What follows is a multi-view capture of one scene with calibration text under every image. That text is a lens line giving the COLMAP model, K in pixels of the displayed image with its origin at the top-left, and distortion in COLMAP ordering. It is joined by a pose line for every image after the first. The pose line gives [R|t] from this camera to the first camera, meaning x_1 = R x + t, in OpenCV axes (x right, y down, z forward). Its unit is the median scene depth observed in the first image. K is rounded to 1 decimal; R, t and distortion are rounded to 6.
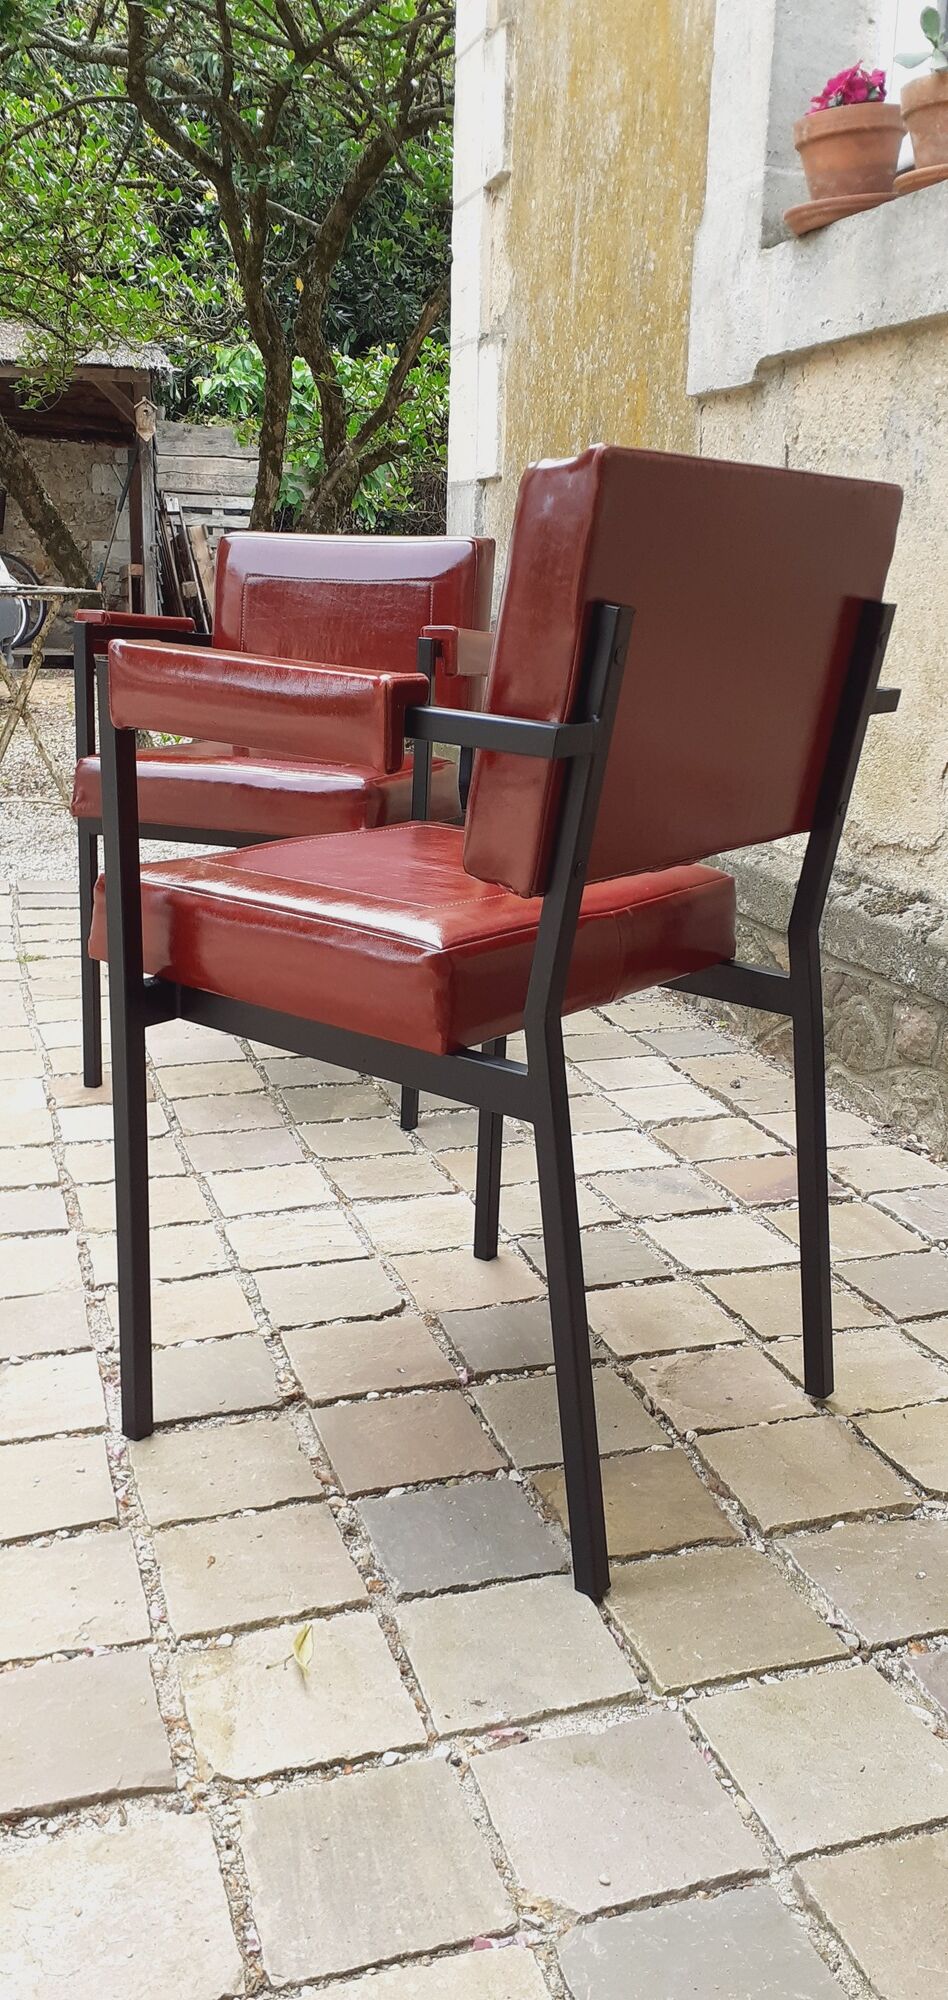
lens RADIAL K [[1622.5, 0, 477.0], [0, 1622.5, 995.4], [0, 0, 1]] dist [0.050935, -0.058230]
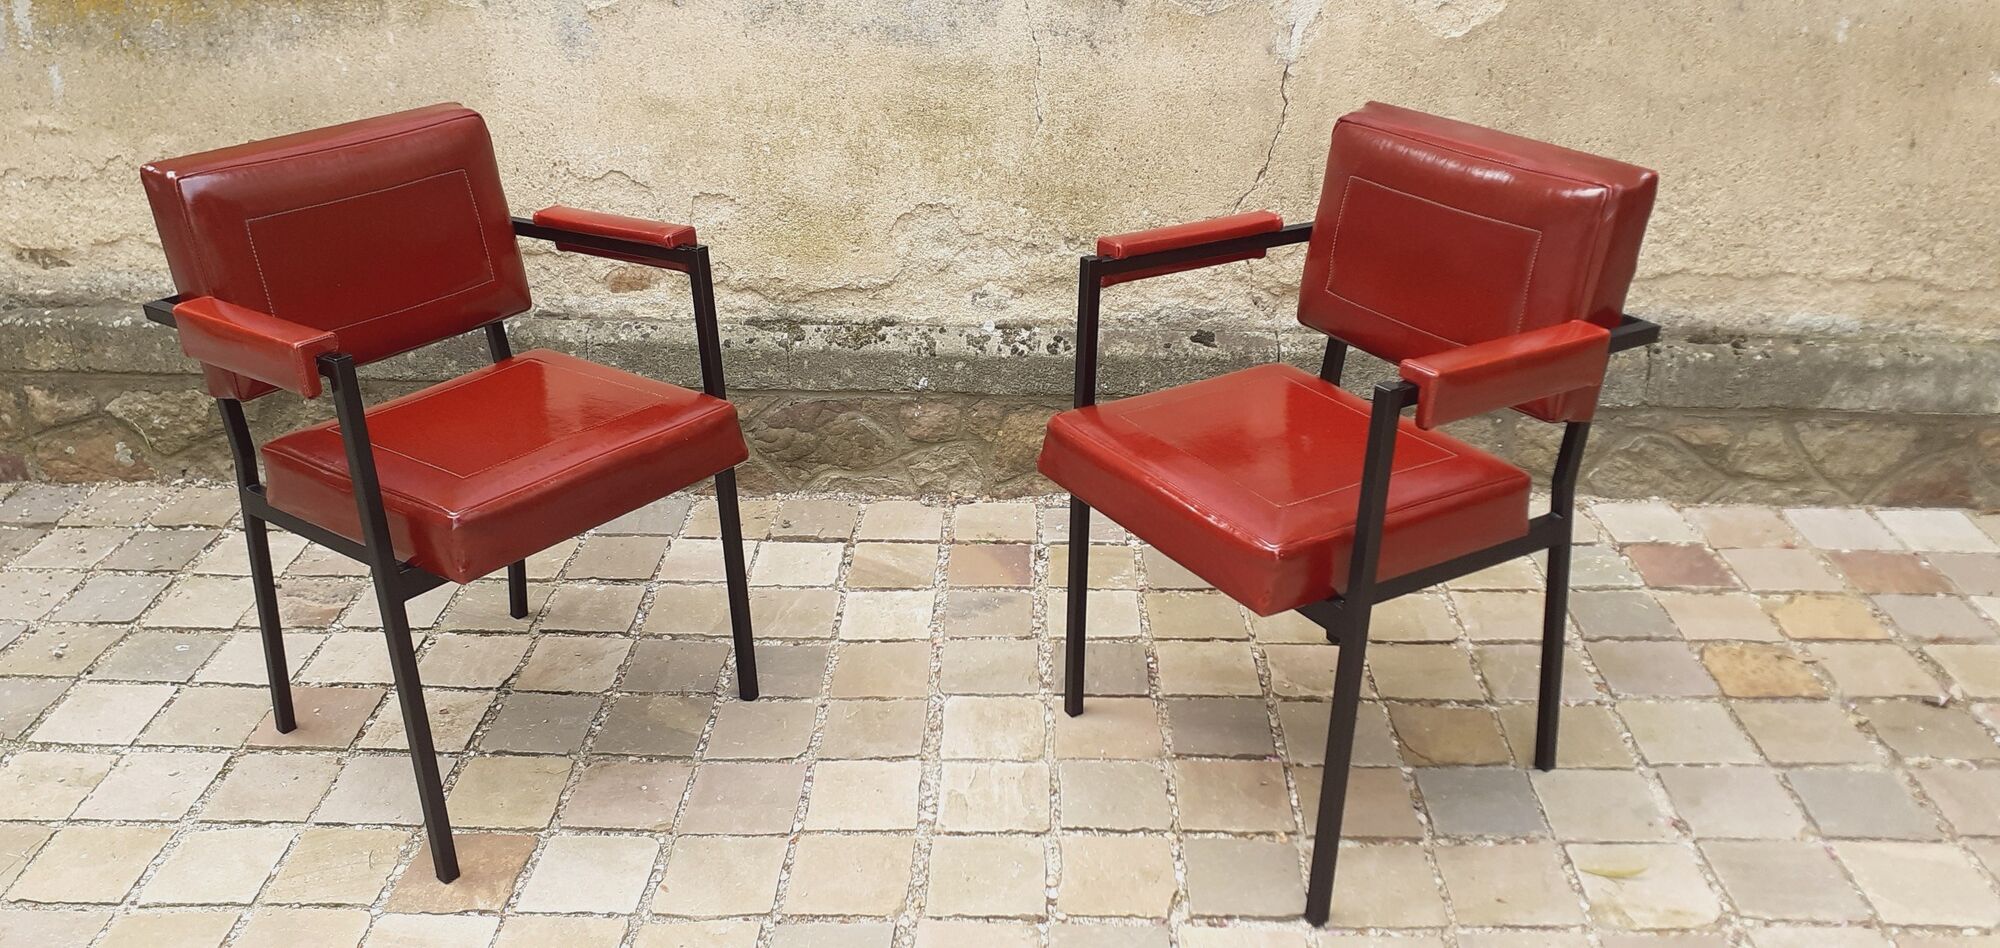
lens RADIAL K [[1483.5, 0, 998.3], [0, 1483.5, 489.3], [0, 0, 1]] dist [-0.013043, -0.013056]
pose [[0.327443, -0.422890, 0.844953, -1.085454], [0.230193, 0.903012, 0.362741, -0.507308], [-0.916402, 0.075725, 0.393032, 0.700881]]
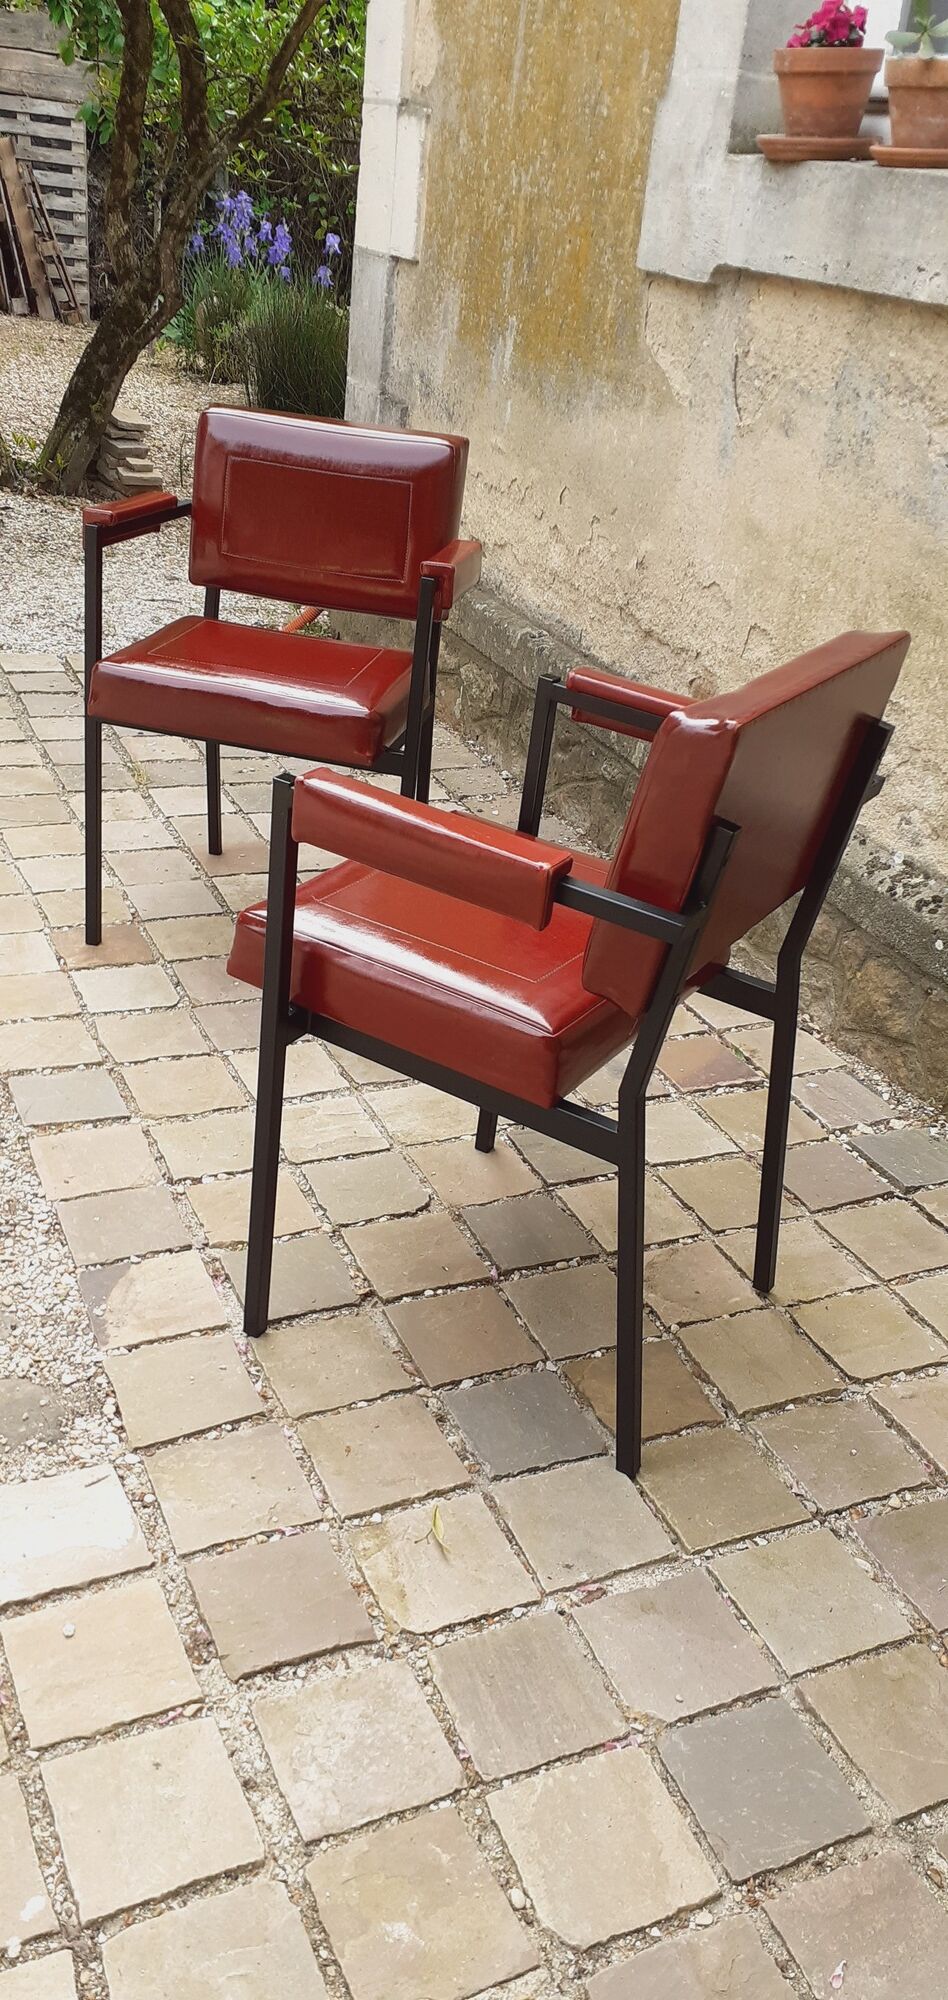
lens RADIAL K [[1622.5, 0, 478.7], [0, 1622.5, 992.5], [0, 0, 1]] dist [0.050935, -0.058230]
pose [[0.989879, 0.017658, 0.140814, -0.207497], [-0.048871, 0.973955, 0.221413, -0.268242], [-0.133237, -0.226054, 0.964960, -0.186993]]
